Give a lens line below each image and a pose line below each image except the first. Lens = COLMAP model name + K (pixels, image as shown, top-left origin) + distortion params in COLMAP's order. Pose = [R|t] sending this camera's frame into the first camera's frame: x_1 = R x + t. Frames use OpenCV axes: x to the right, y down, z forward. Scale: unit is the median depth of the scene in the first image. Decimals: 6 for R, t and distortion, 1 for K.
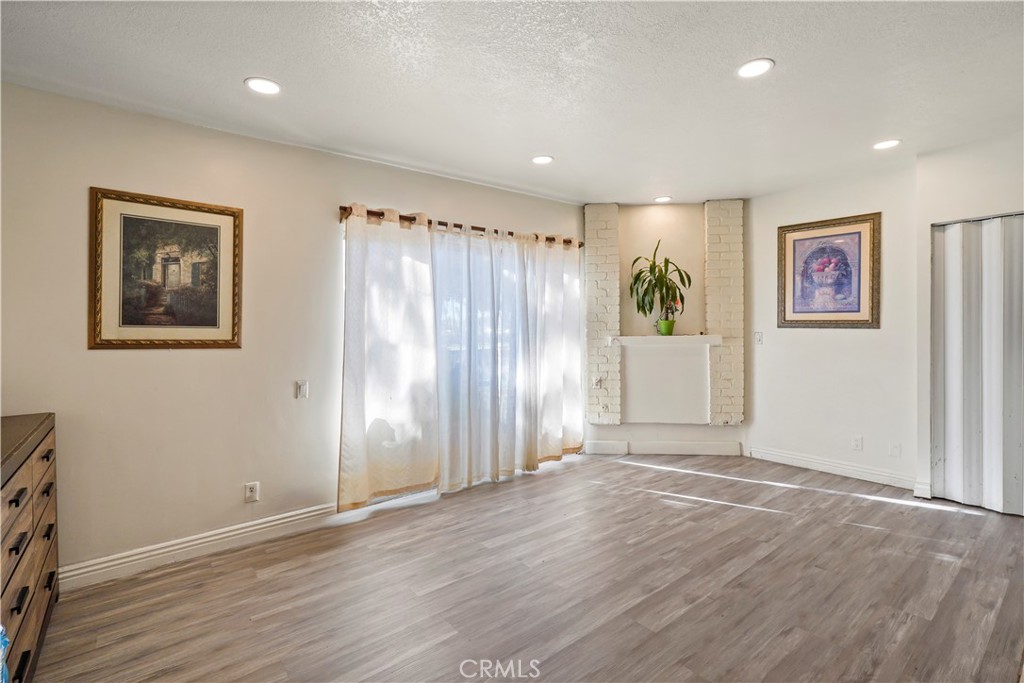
lens RADIAL K [[471.7, 0, 515.1], [0, 471.7, 322.8], [0, 0, 1]] dist [-0.004121, -0.000205]
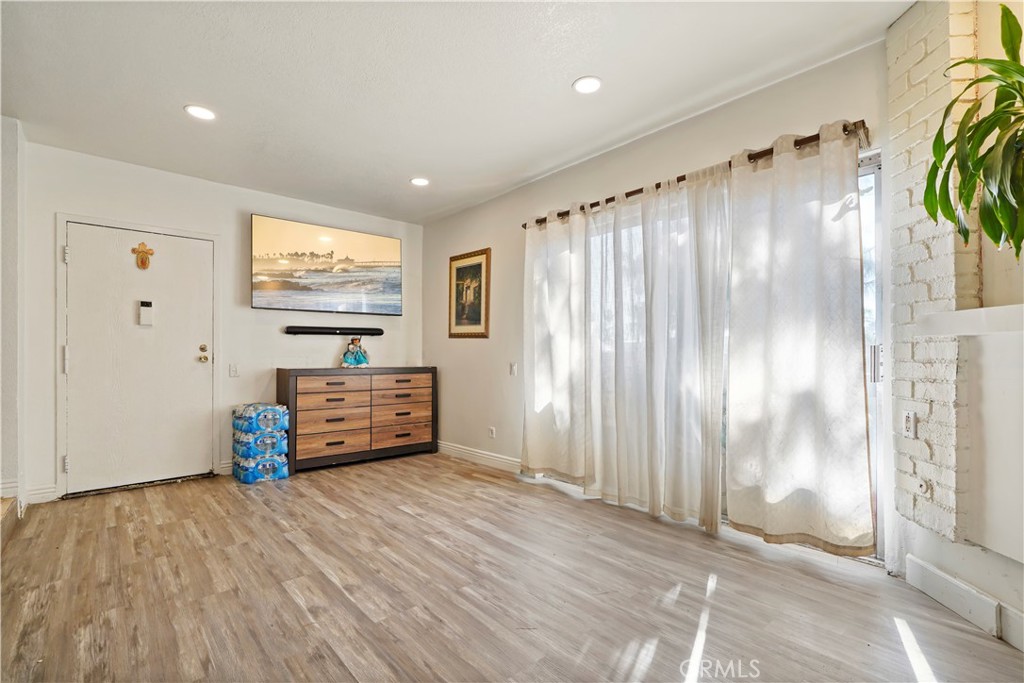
lens RADIAL K [[464.7, 0, 512.0], [0, 464.7, 341.5], [0, 0, 1]] dist [-0.003686, -0.000072]
pose [[0.049865, -0.014873, -0.998645, 0.959440], [0.007925, 0.999864, -0.014495, 0.090051], [0.998725, -0.007191, 0.049976, 1.021608]]
